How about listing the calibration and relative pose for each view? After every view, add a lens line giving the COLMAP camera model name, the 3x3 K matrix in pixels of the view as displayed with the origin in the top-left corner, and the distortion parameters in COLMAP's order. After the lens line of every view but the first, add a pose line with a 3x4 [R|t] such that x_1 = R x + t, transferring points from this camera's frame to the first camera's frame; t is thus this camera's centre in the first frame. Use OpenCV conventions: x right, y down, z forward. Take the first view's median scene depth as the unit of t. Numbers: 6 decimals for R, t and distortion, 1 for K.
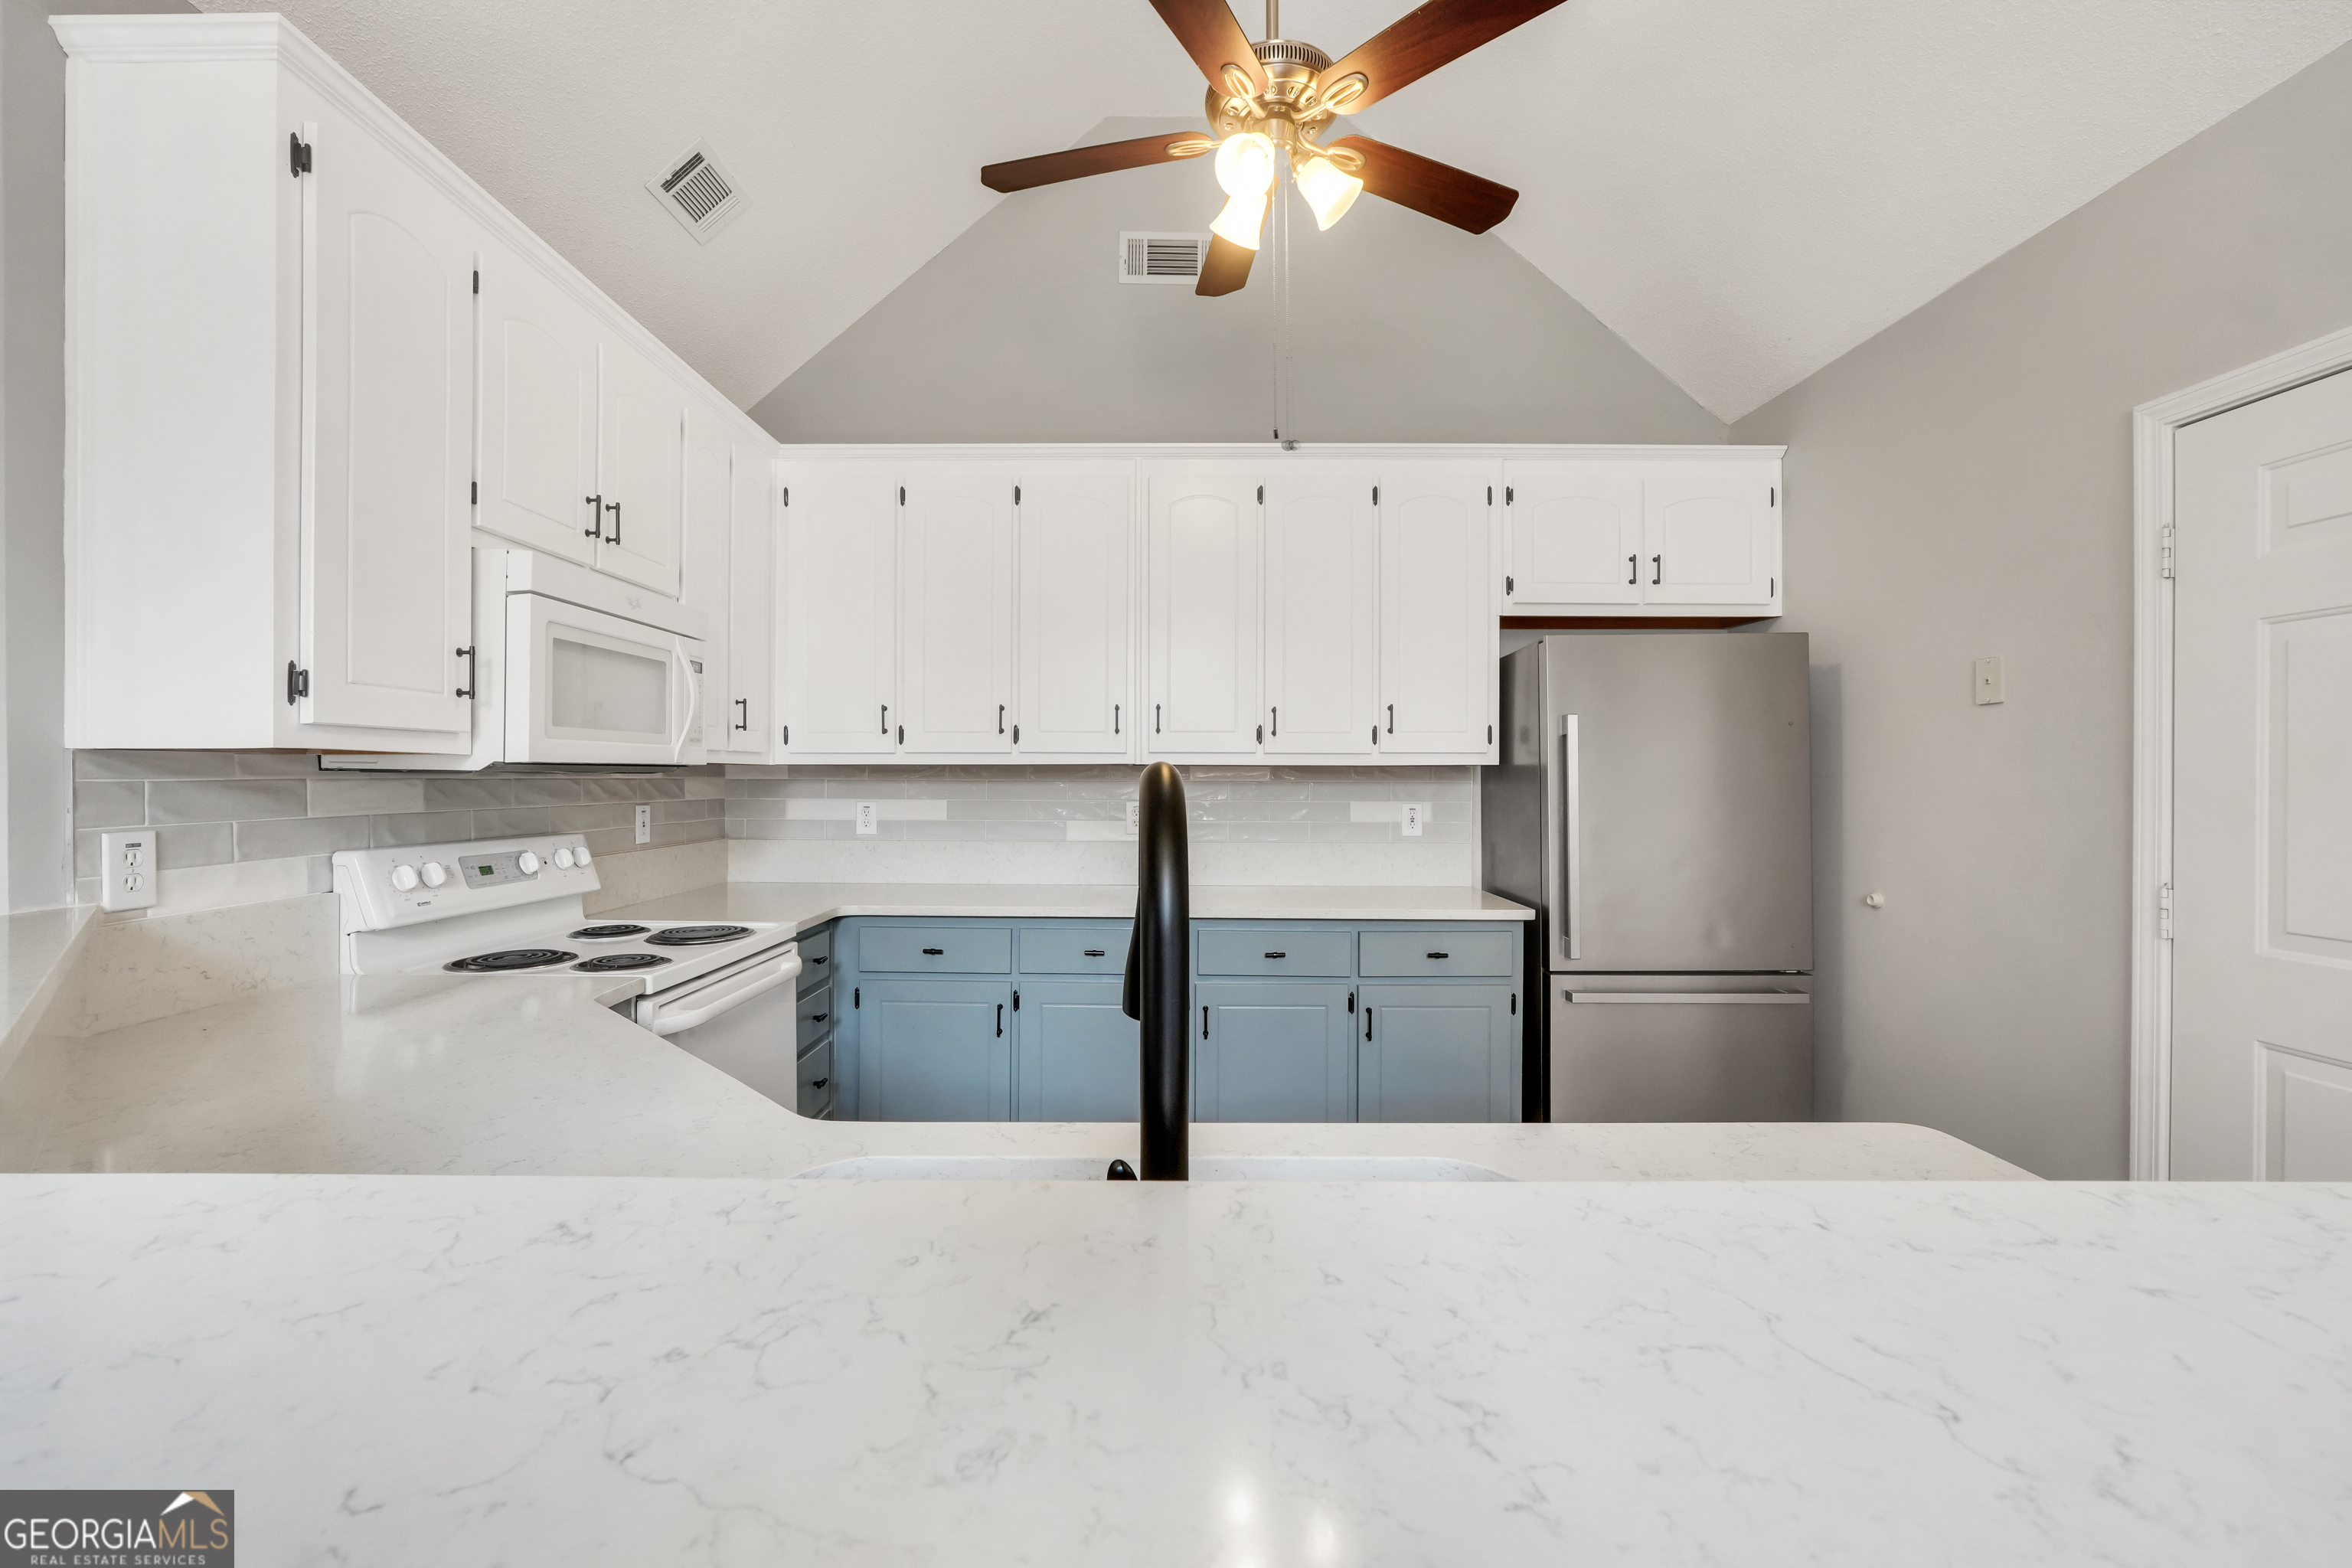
lens RADIAL K [[988.8, 0, 1160.3], [0, 988.8, 777.9], [0, 0, 1]] dist [-0.015980, 0.006065]
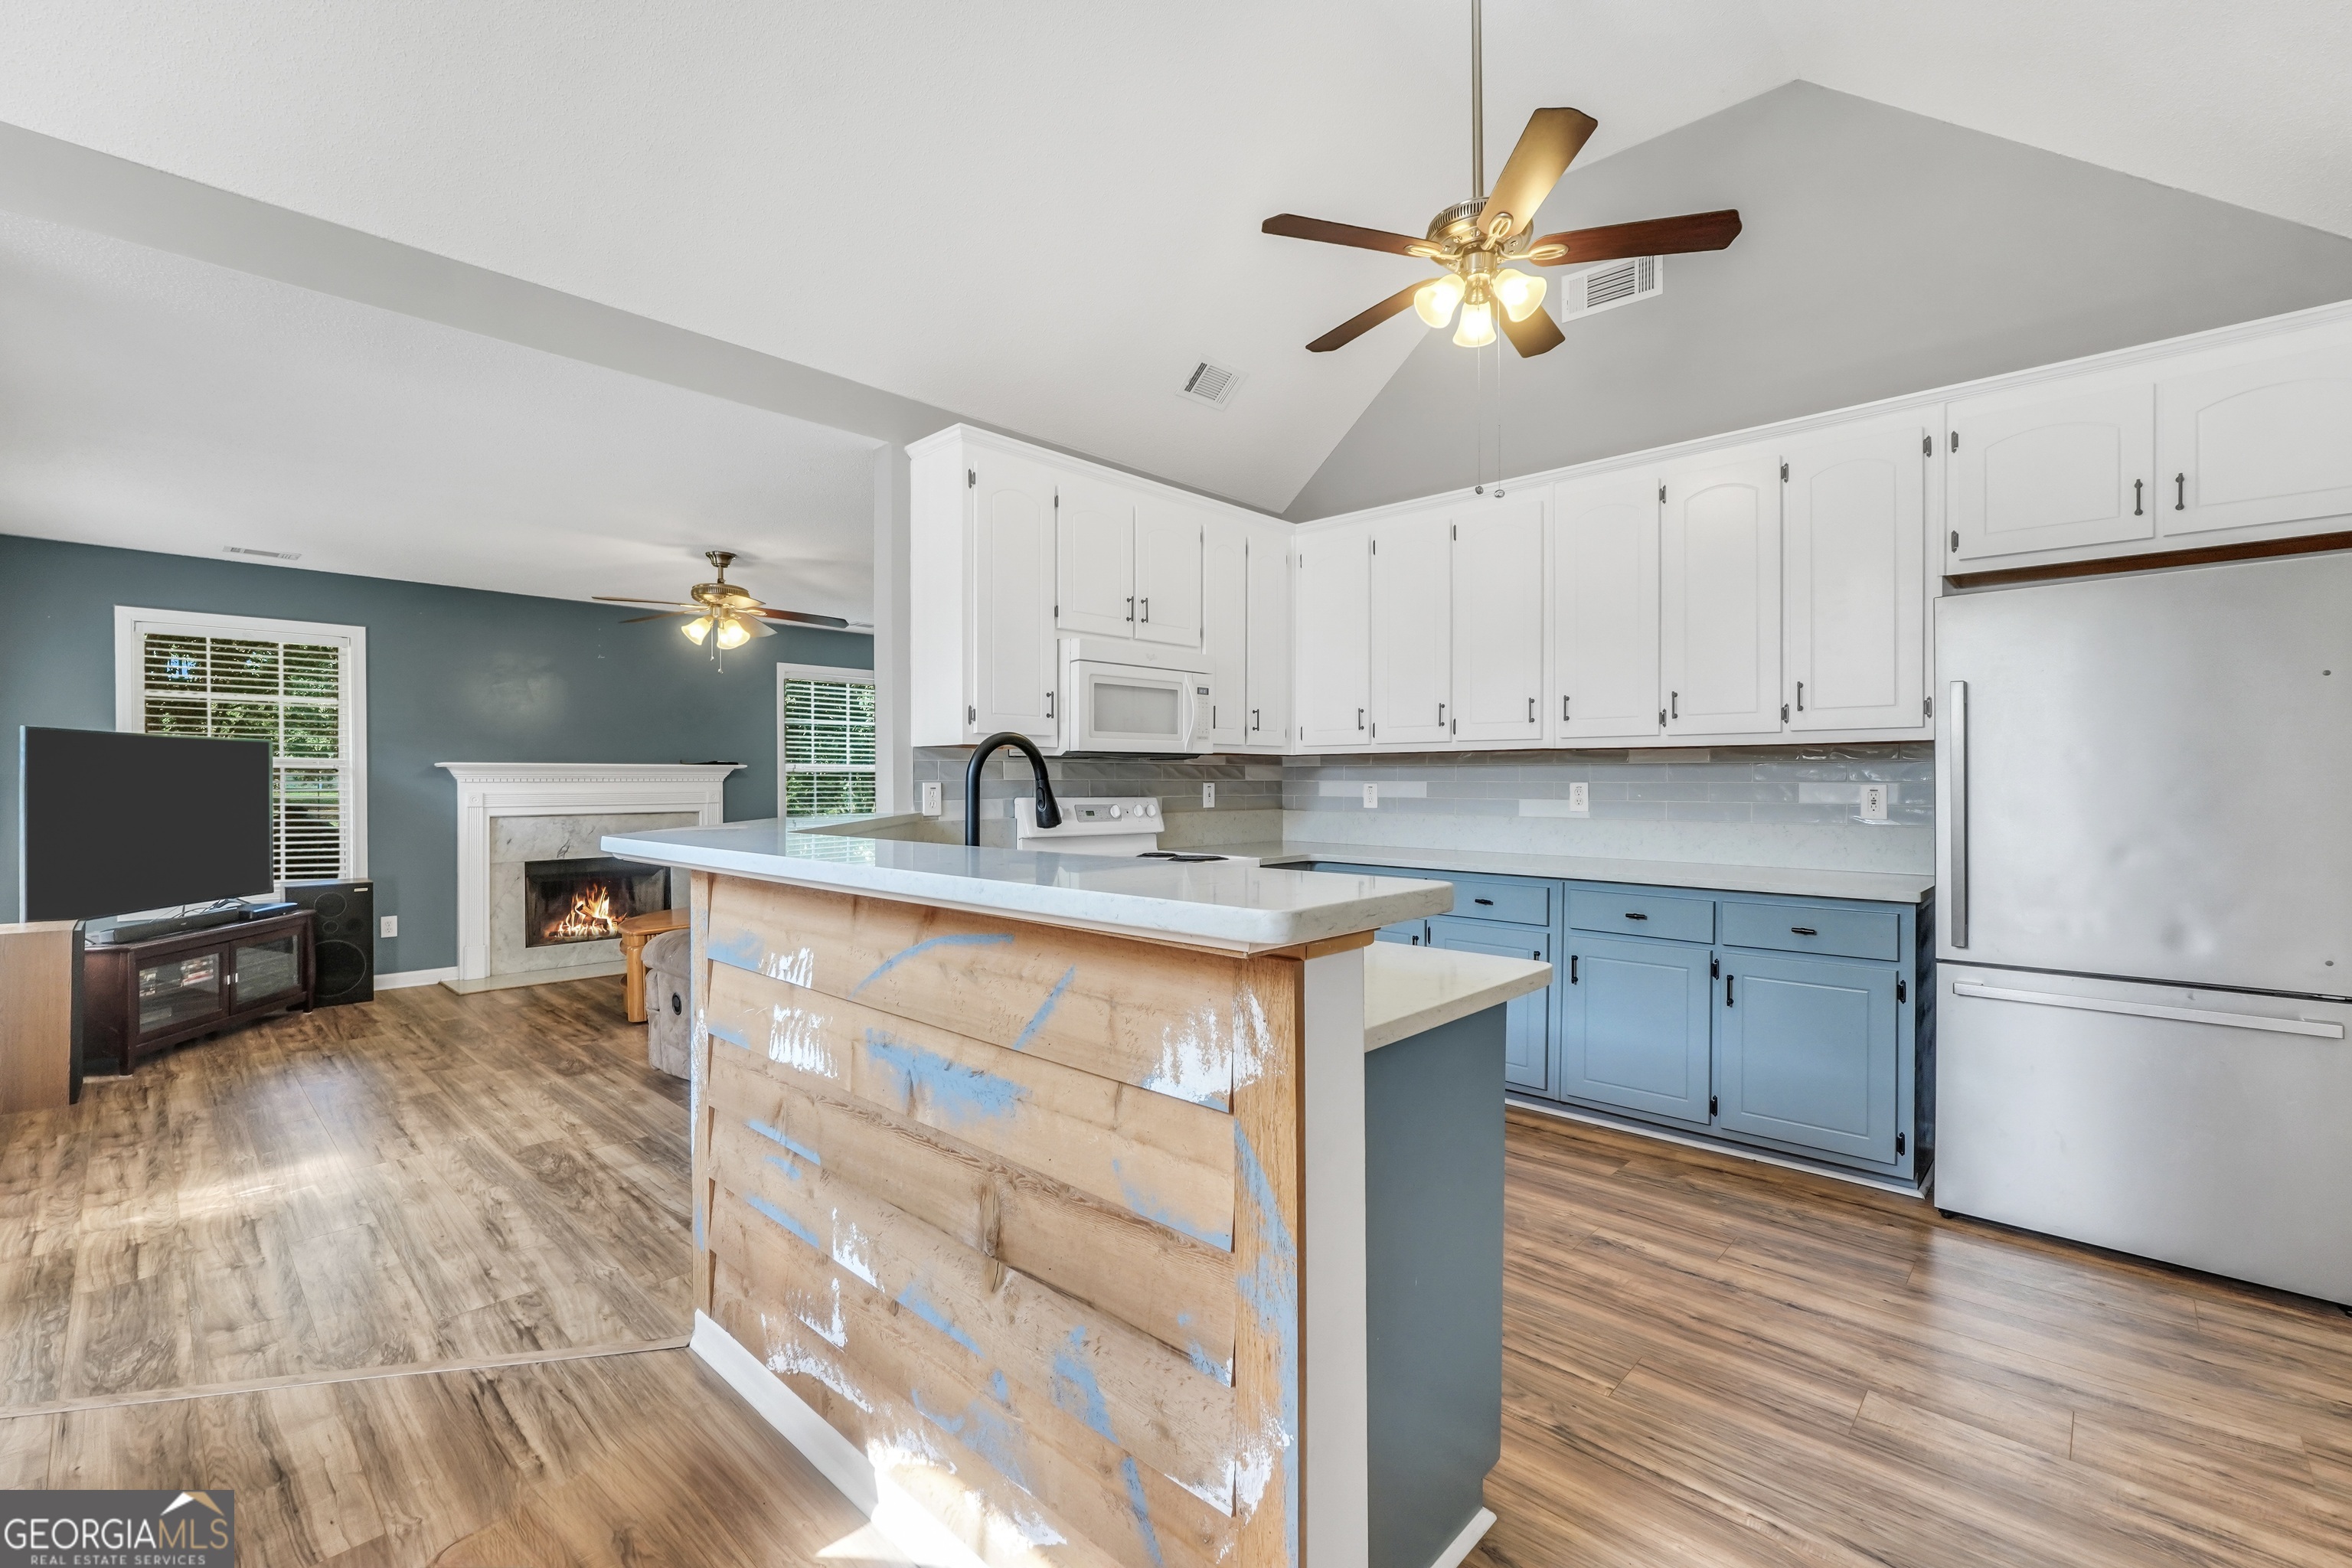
lens RADIAL K [[1014.0, 0, 1162.9], [0, 1014.0, 789.4], [0, 0, 1]] dist [-0.019804, 0.007130]
pose [[0.725781, 0.003948, -0.687914, 0.507526], [0.000999, 0.999976, 0.006793, 0.028419], [0.687925, -0.005618, 0.725760, -0.186655]]
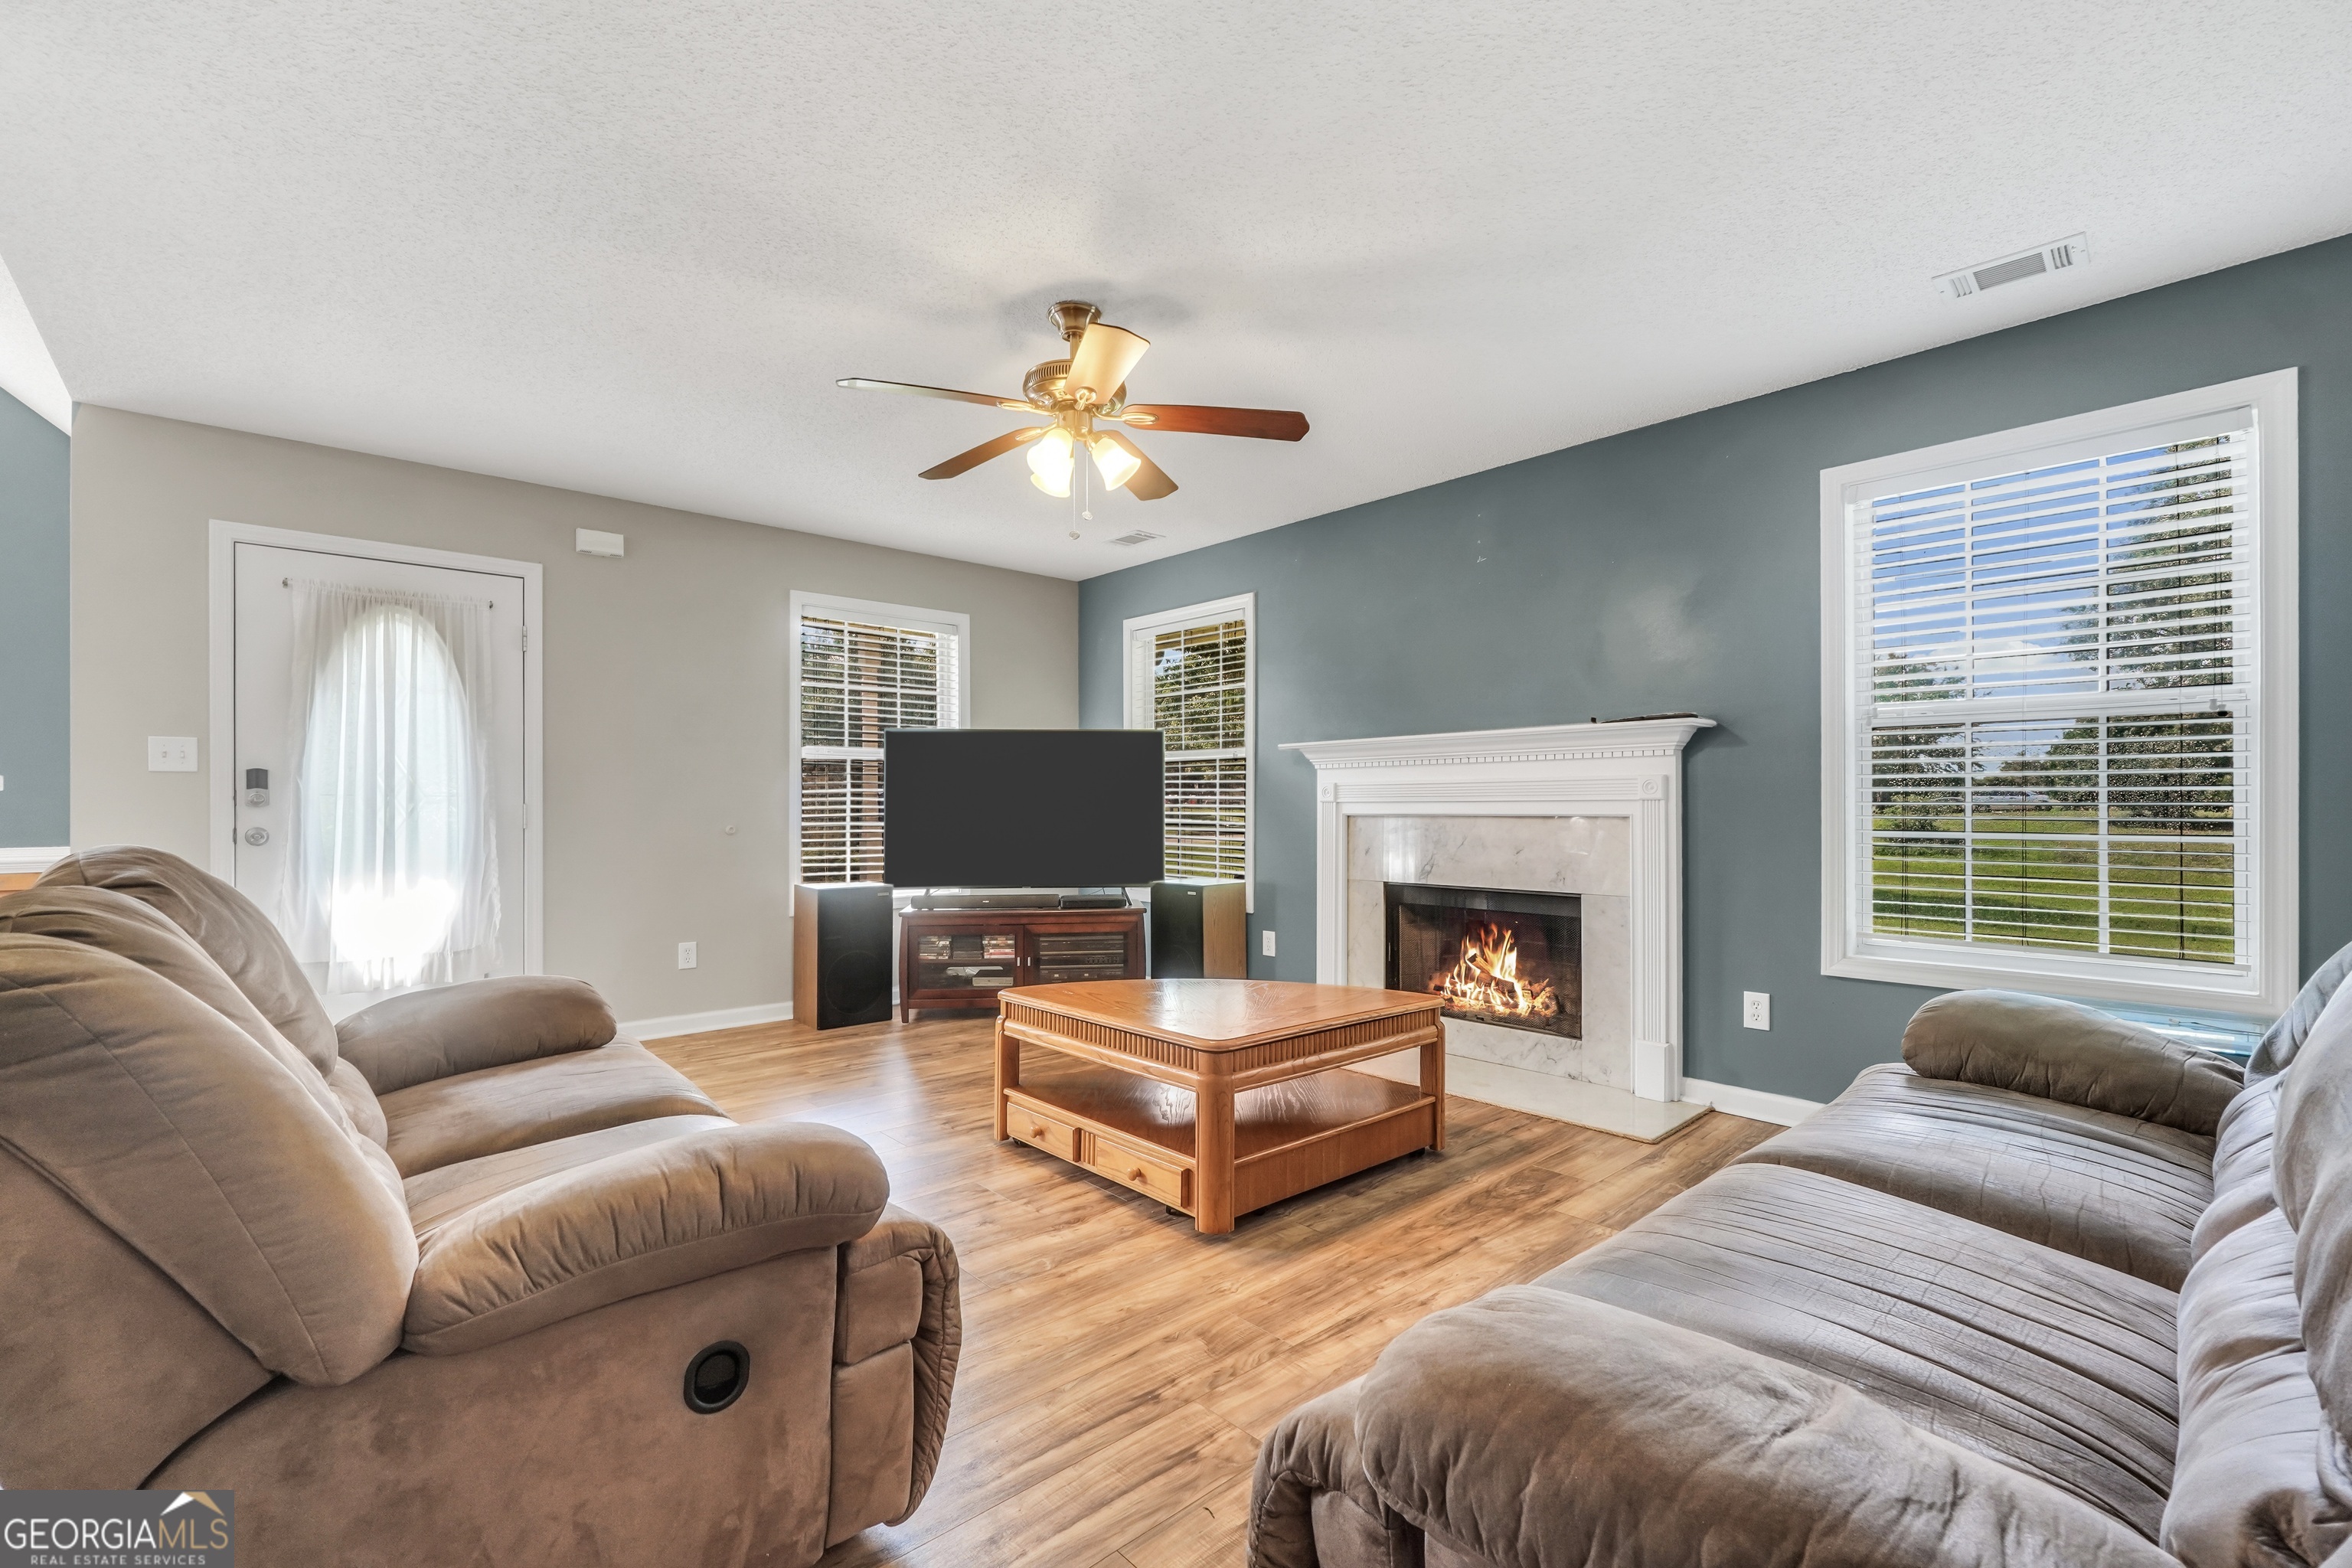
lens RADIAL K [[1007.7, 0, 1160.4], [0, 1007.7, 810.2], [0, 0, 1]] dist [-0.009895, 0.000387]
pose [[-0.746732, 0.001155, -0.665124, -0.703098], [-0.000474, 0.999997, 0.002268, 0.086390], [0.665125, 0.002009, -0.746729, 1.305141]]
